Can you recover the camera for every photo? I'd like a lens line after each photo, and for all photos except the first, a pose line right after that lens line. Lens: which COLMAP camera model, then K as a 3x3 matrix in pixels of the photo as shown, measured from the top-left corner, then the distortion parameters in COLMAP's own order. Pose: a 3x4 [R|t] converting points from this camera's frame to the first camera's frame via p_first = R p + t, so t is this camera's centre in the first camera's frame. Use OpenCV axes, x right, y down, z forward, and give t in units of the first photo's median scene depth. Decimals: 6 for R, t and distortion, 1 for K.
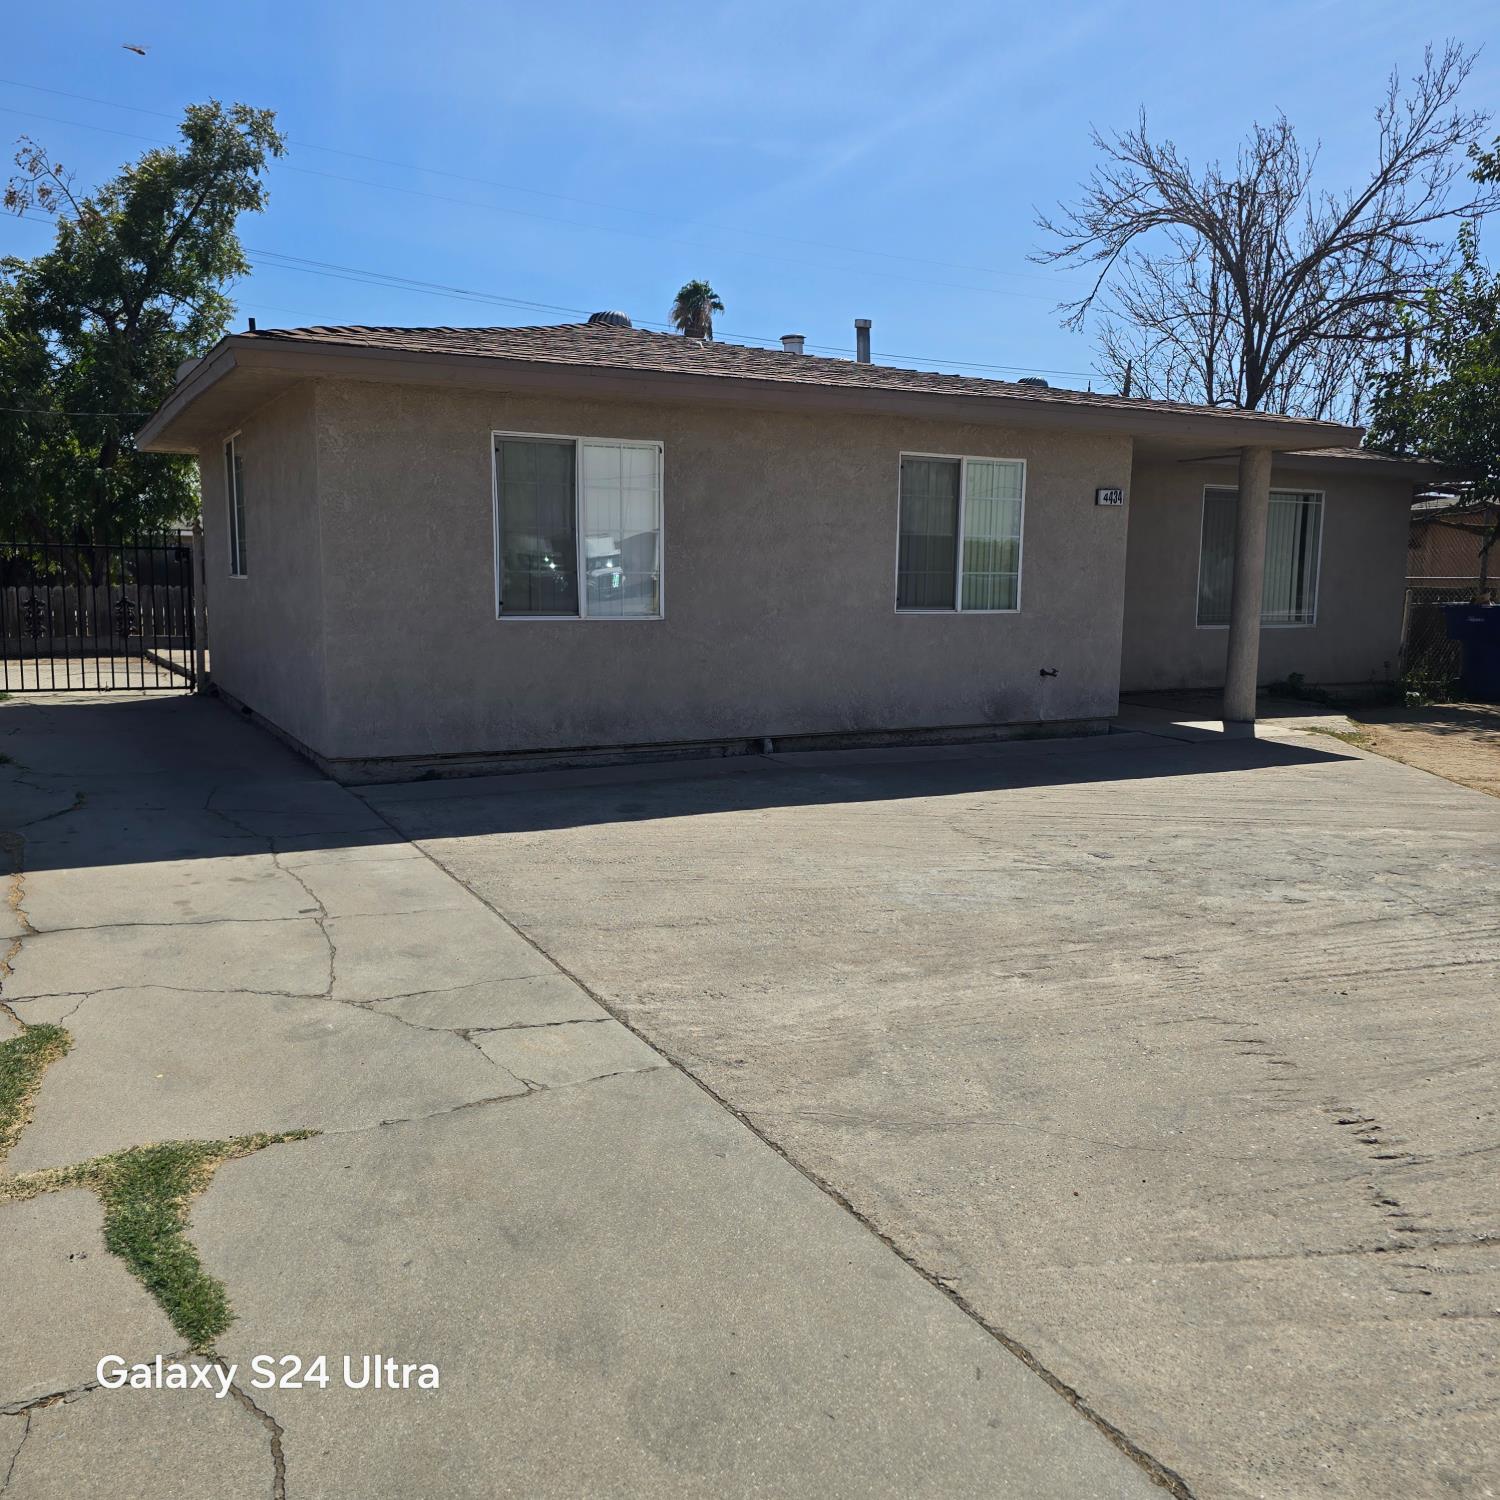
lens RADIAL K [[1392.5, 0, 753.1], [0, 1392.5, 753.2], [0, 0, 1]] dist [0.042298, 0.000000]
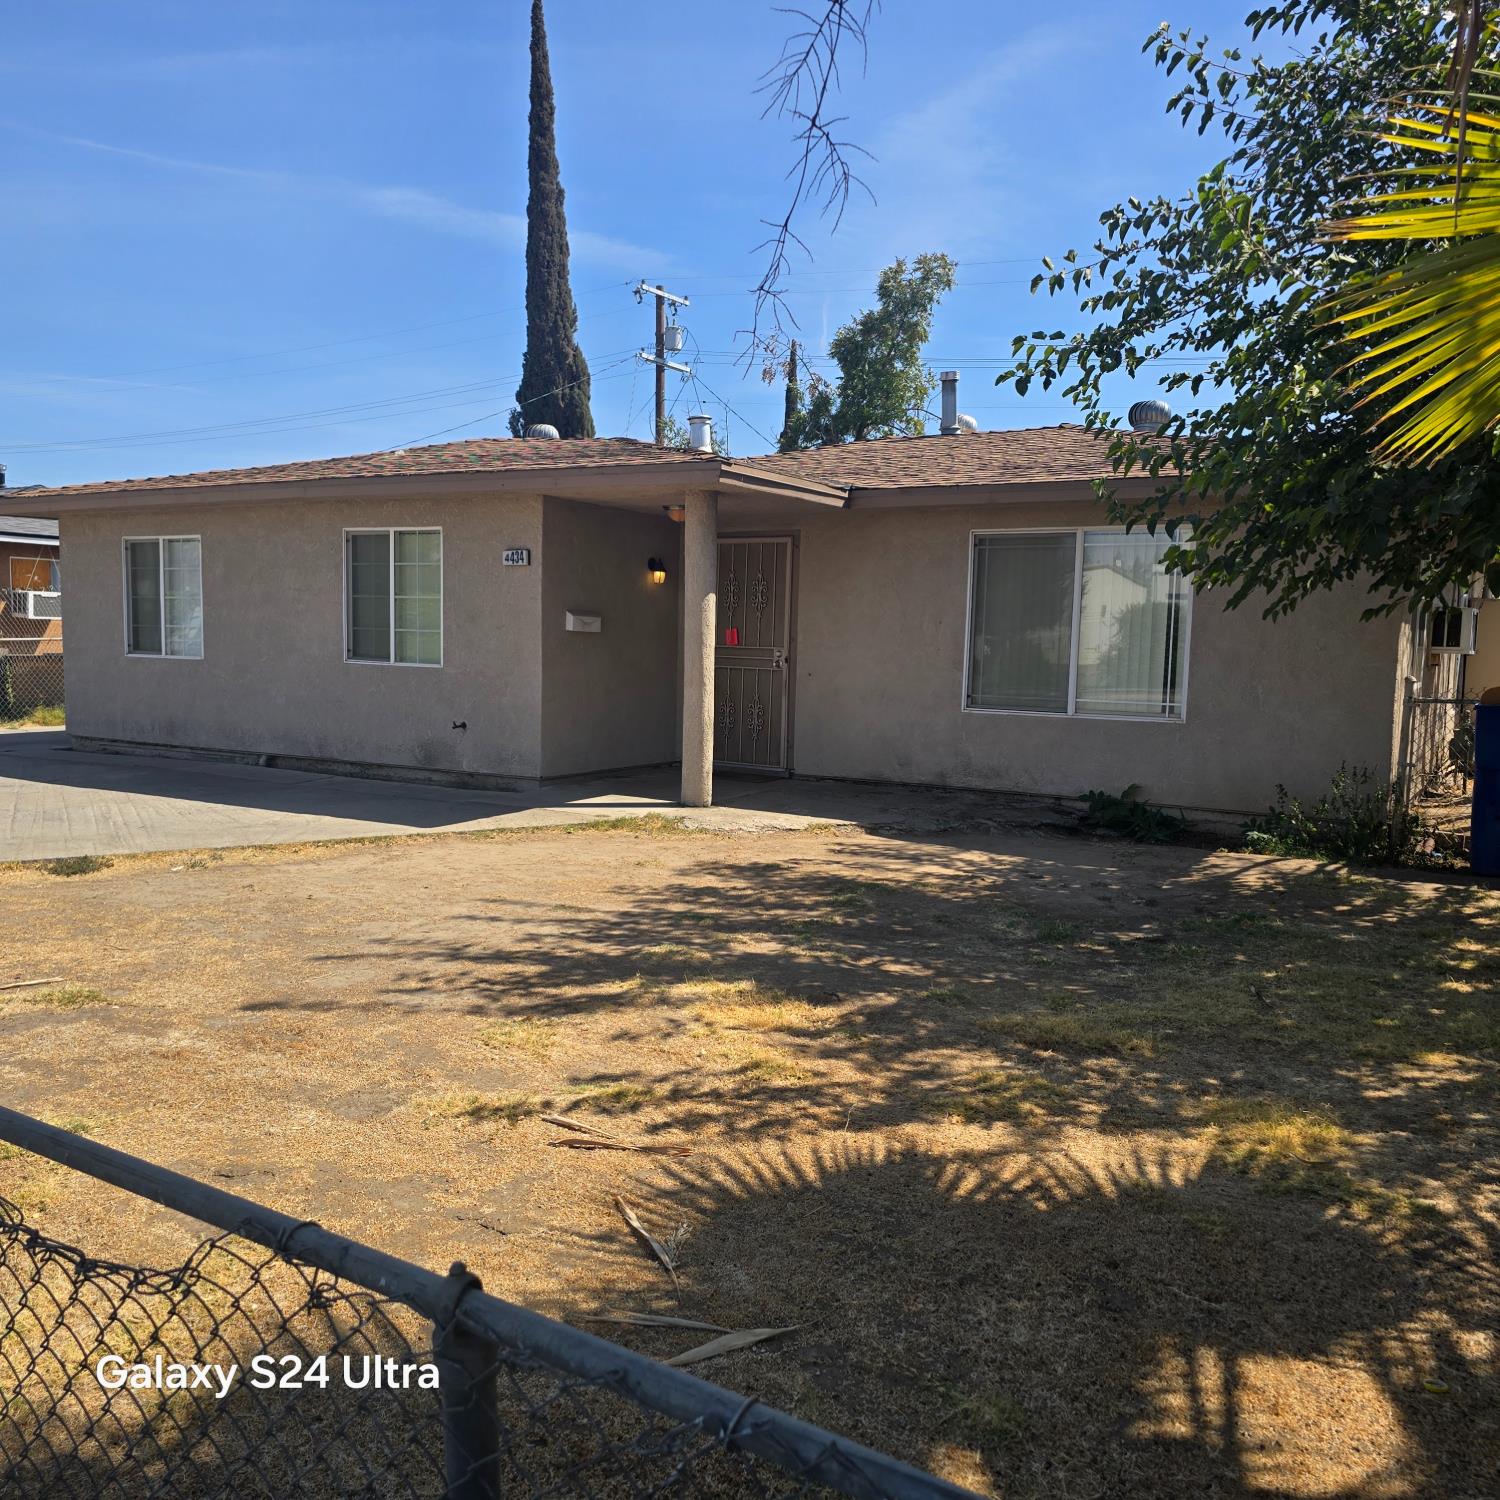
lens RADIAL K [[1392.5, 0, 756.9], [0, 1392.5, 745.7], [0, 0, 1]] dist [0.042298, 0.000000]
pose [[0.506125, 0.069550, -0.859651, 1.259767], [-0.131710, 0.991285, 0.002654, -0.076583], [0.852344, 0.111881, 0.510875, 0.671692]]
